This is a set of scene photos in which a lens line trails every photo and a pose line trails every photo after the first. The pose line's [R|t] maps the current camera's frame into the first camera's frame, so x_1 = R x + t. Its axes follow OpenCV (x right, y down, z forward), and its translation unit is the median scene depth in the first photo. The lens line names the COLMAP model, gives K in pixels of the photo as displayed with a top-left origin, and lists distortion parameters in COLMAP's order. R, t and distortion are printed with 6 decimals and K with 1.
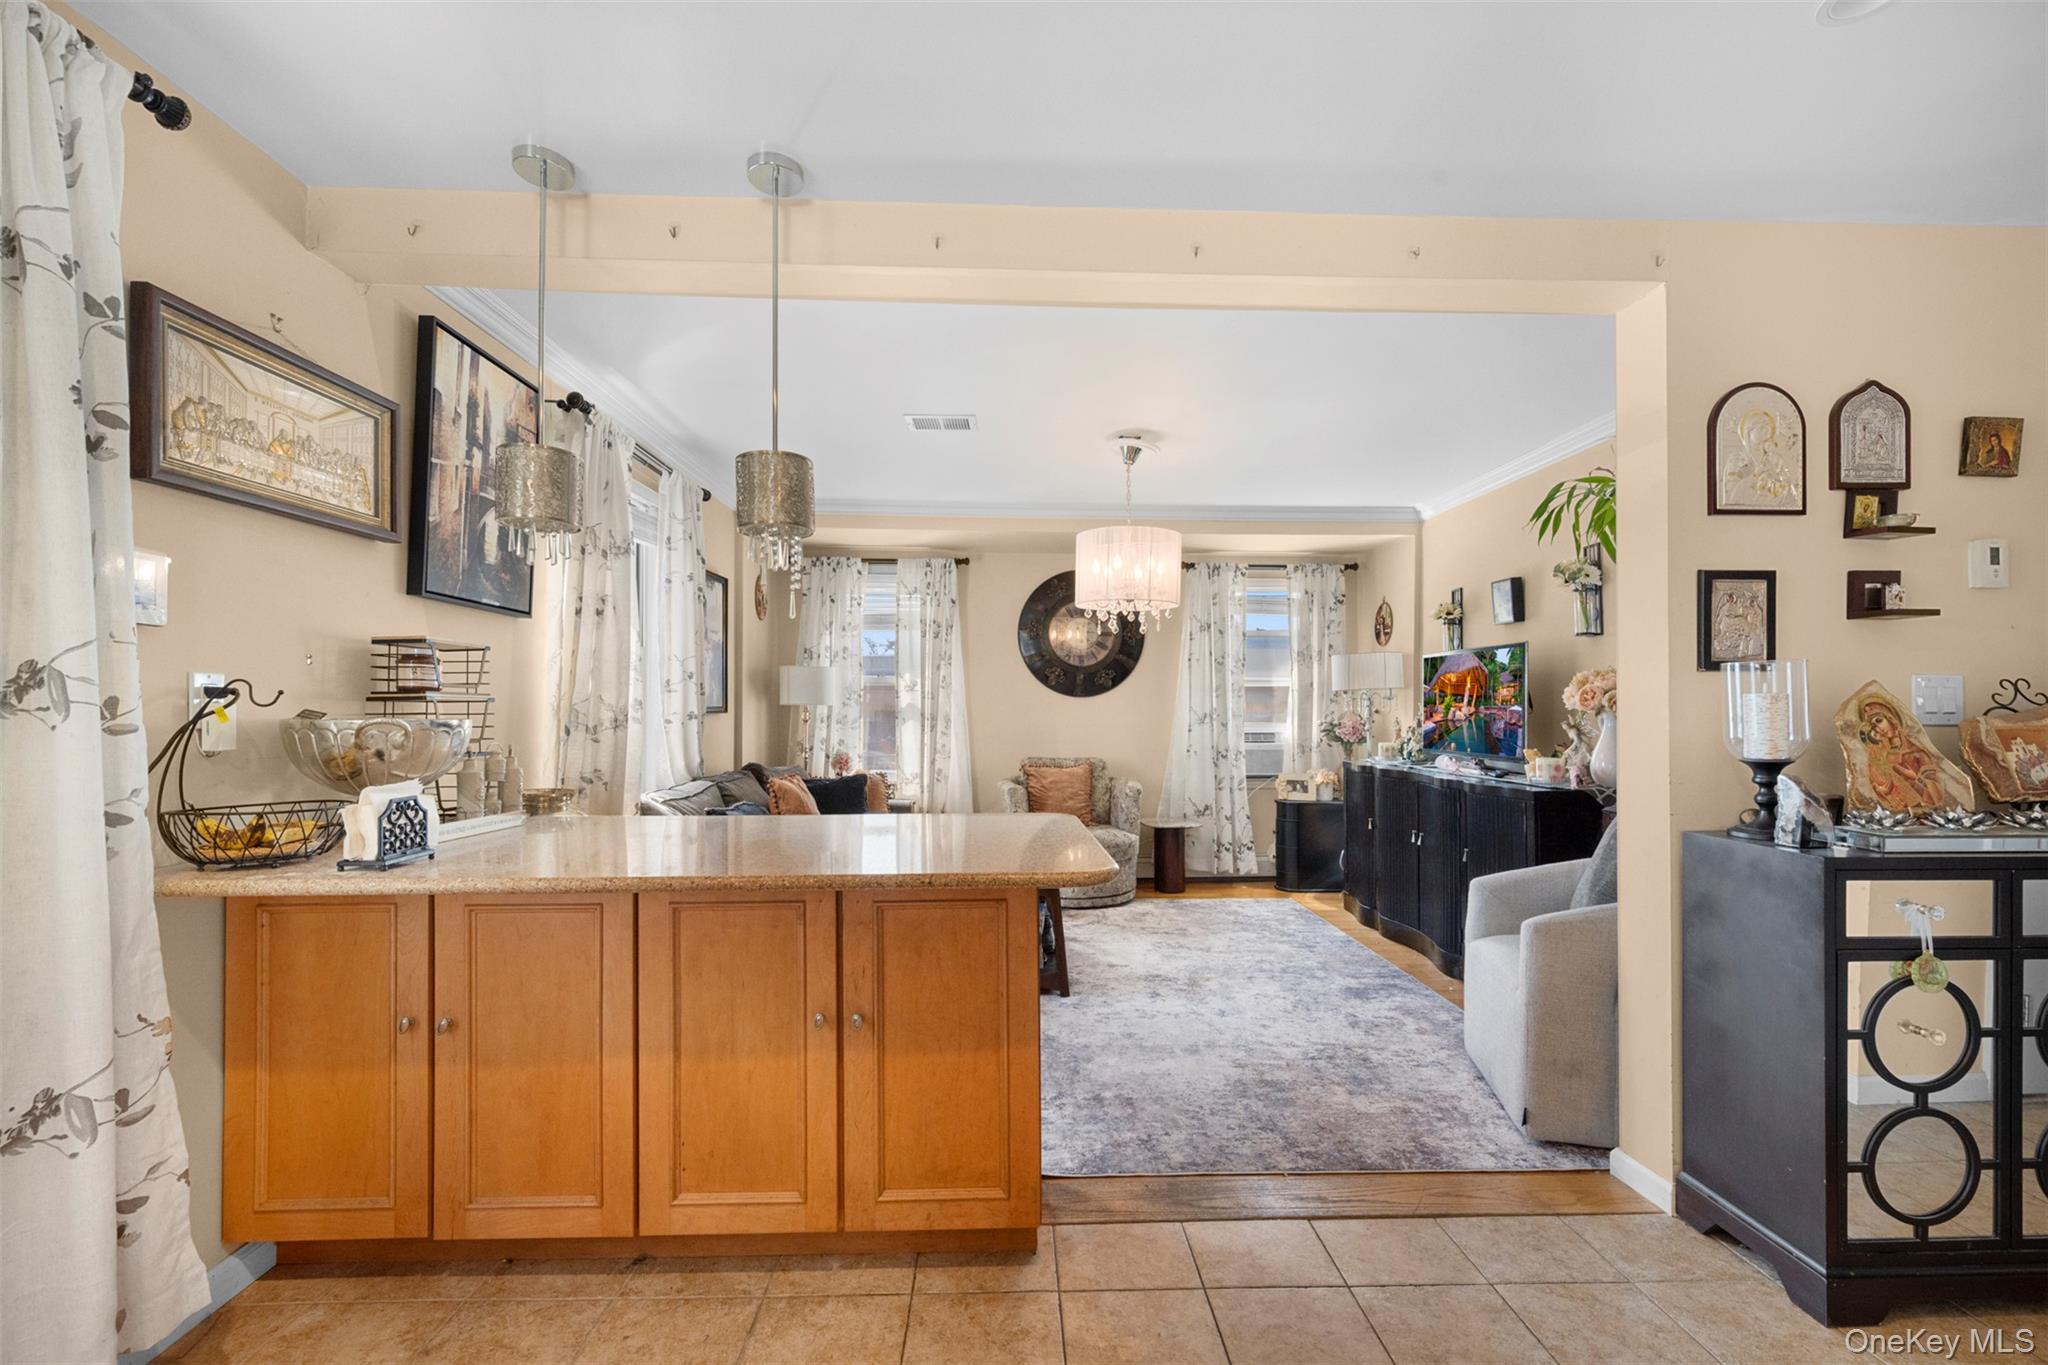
lens RADIAL K [[812.2, 0, 1023.8], [0, 812.2, 704.9], [0, 0, 1]] dist [-0.000811, -0.000030]
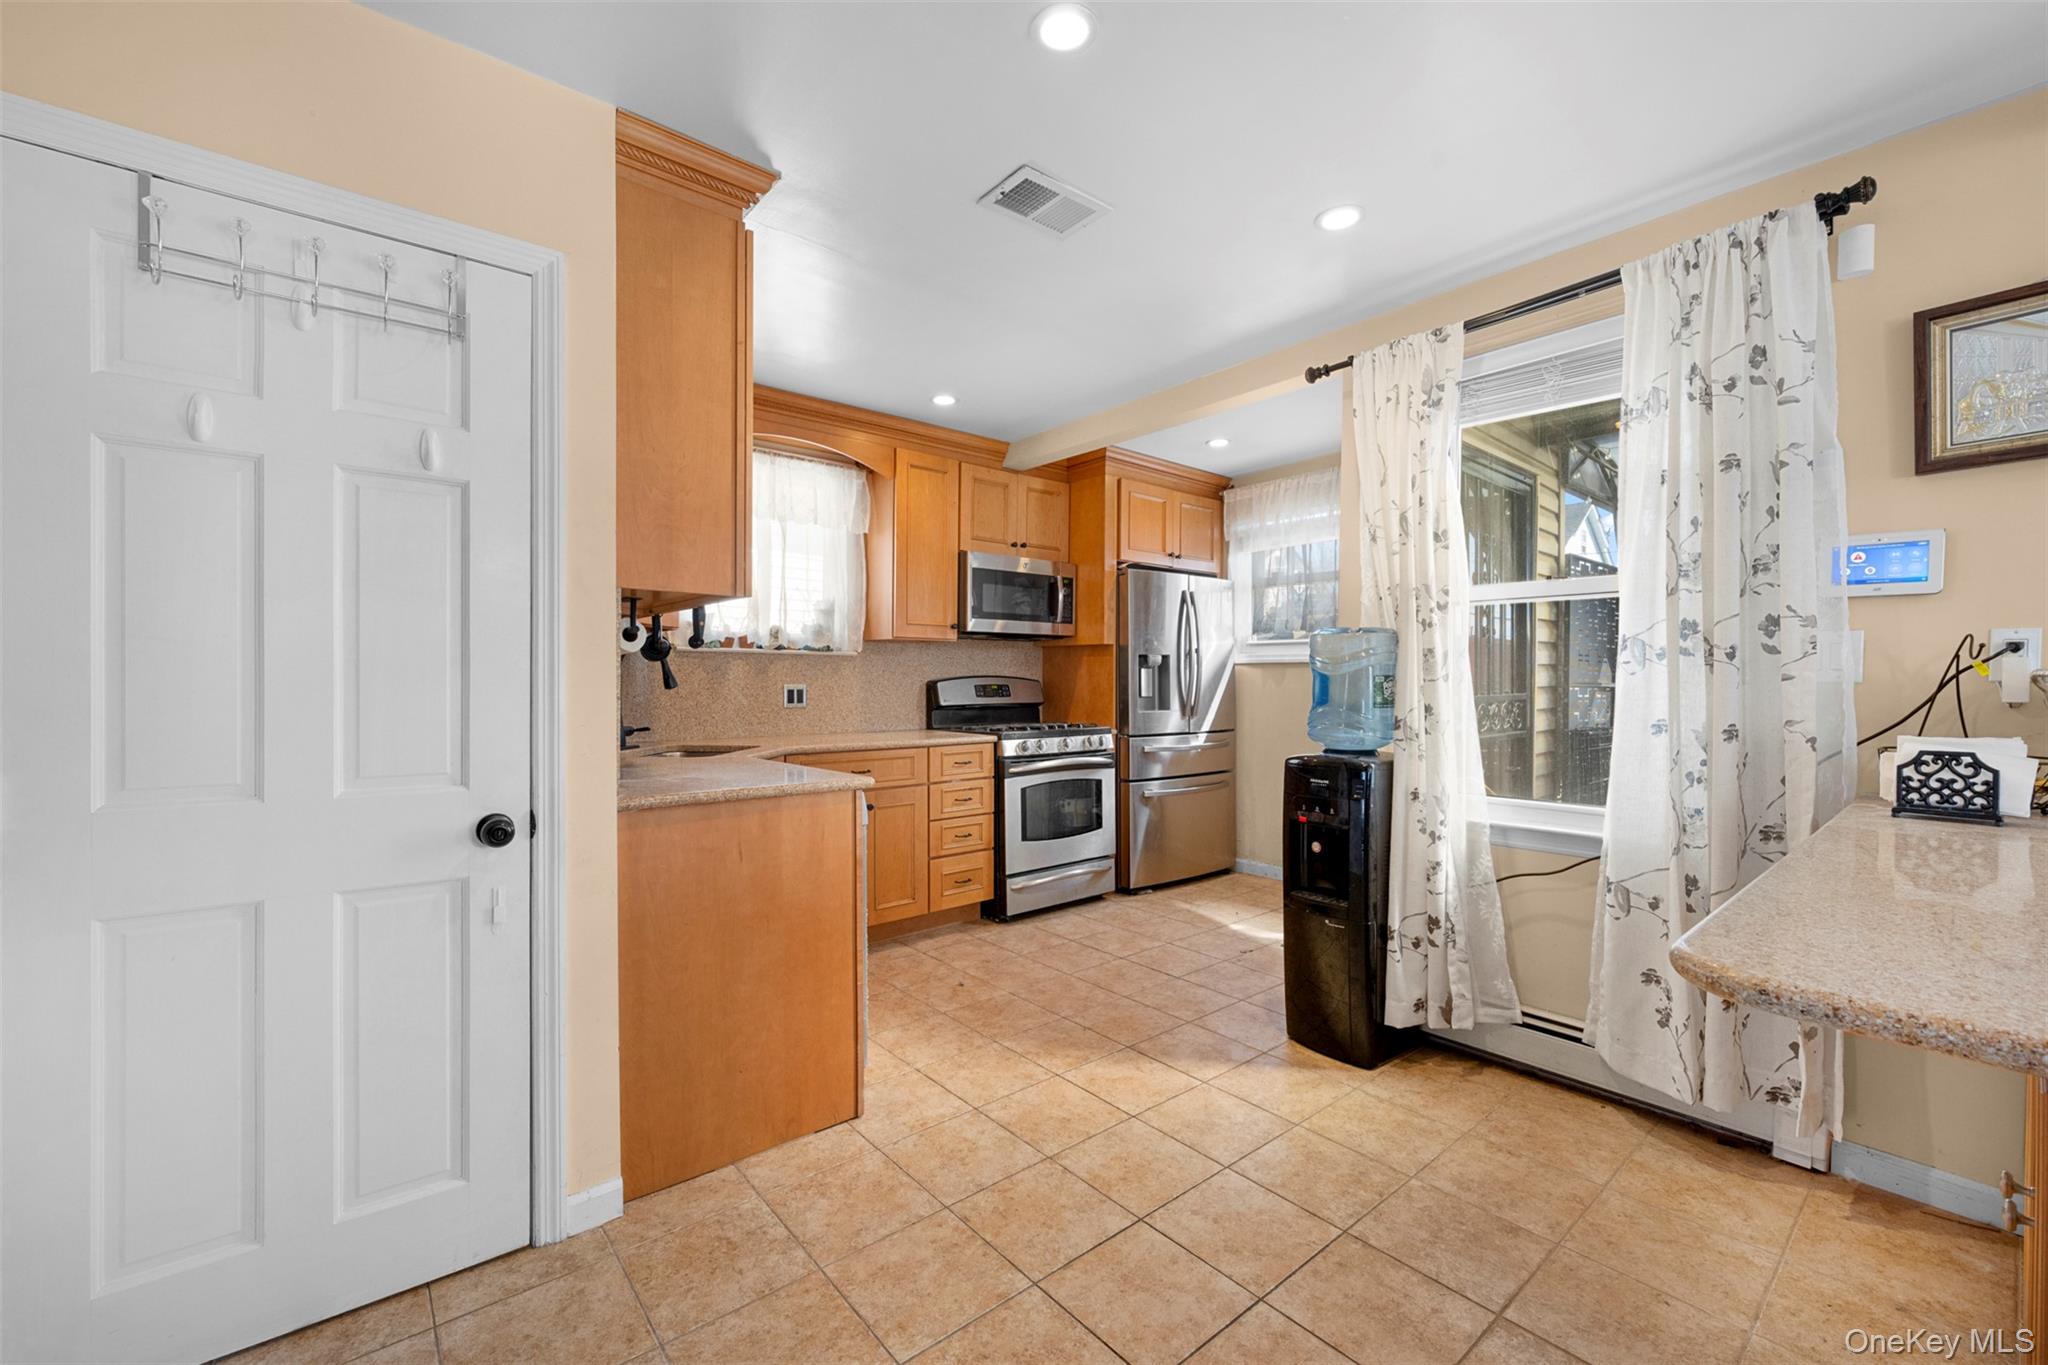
lens RADIAL K [[833.9, 0, 1020.1], [0, 833.9, 689.2], [0, 0, 1]] dist [-0.001608, -0.000024]
pose [[-0.787333, 0.004094, -0.616515, 0.553213], [0.001636, 0.999988, 0.004550, 0.026600], [0.616526, 0.002574, -0.787330, 0.857904]]
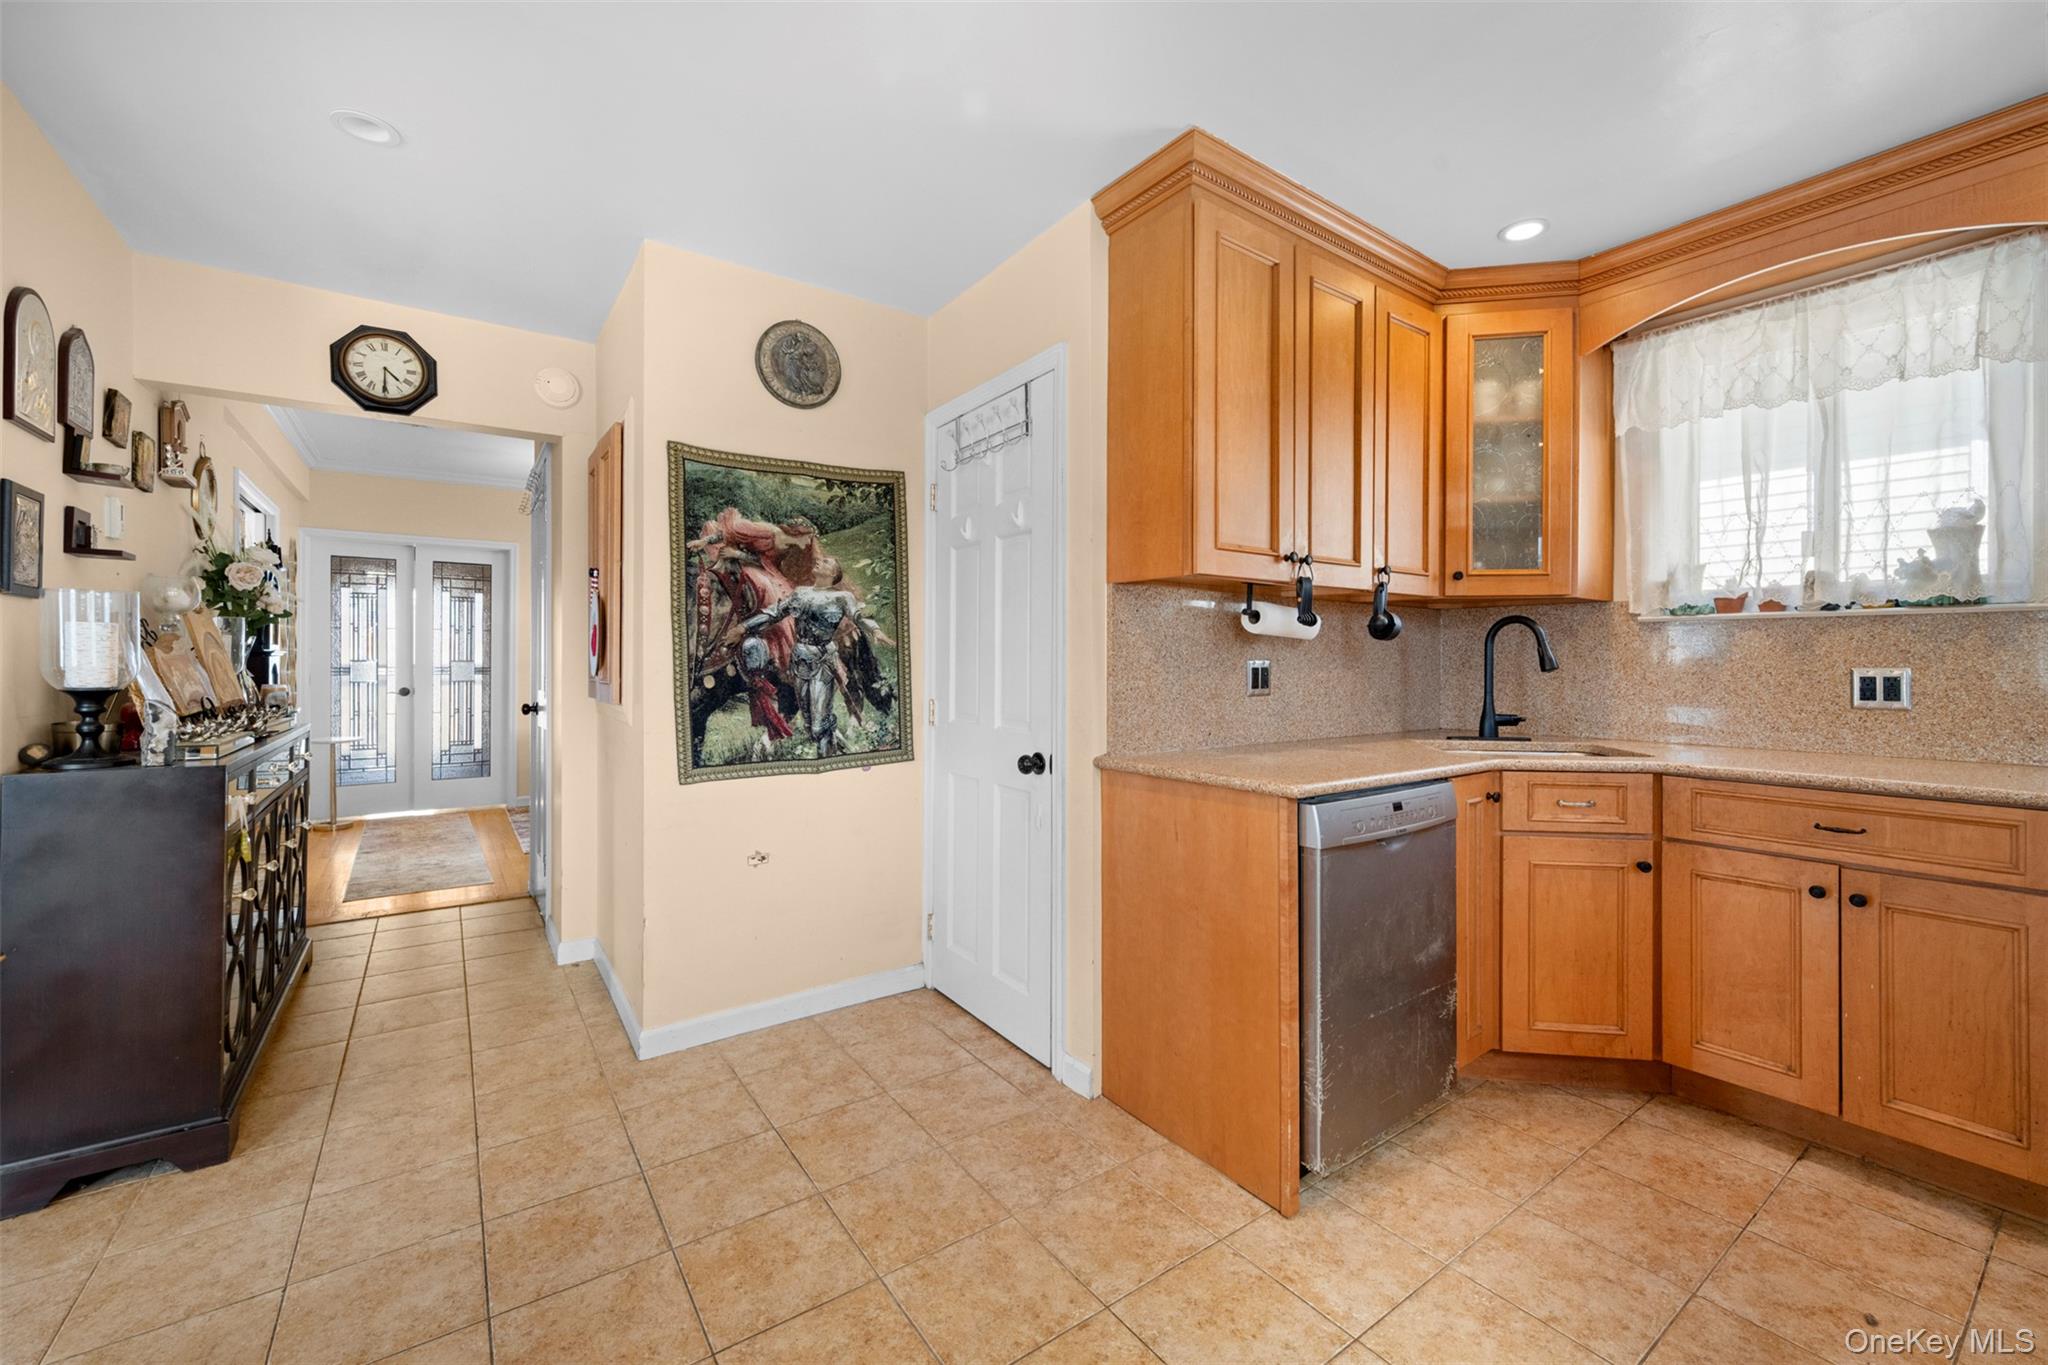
lens RADIAL K [[821.4, 0, 1025.7], [0, 821.4, 661.5], [0, 0, 1]] dist [-0.001854, -0.000070]
pose [[-0.557037, 0.000167, 0.830488, -0.515590], [-0.007284, 0.999961, -0.005086, 0.028376], [-0.830456, -0.008882, -0.557014, 0.560499]]
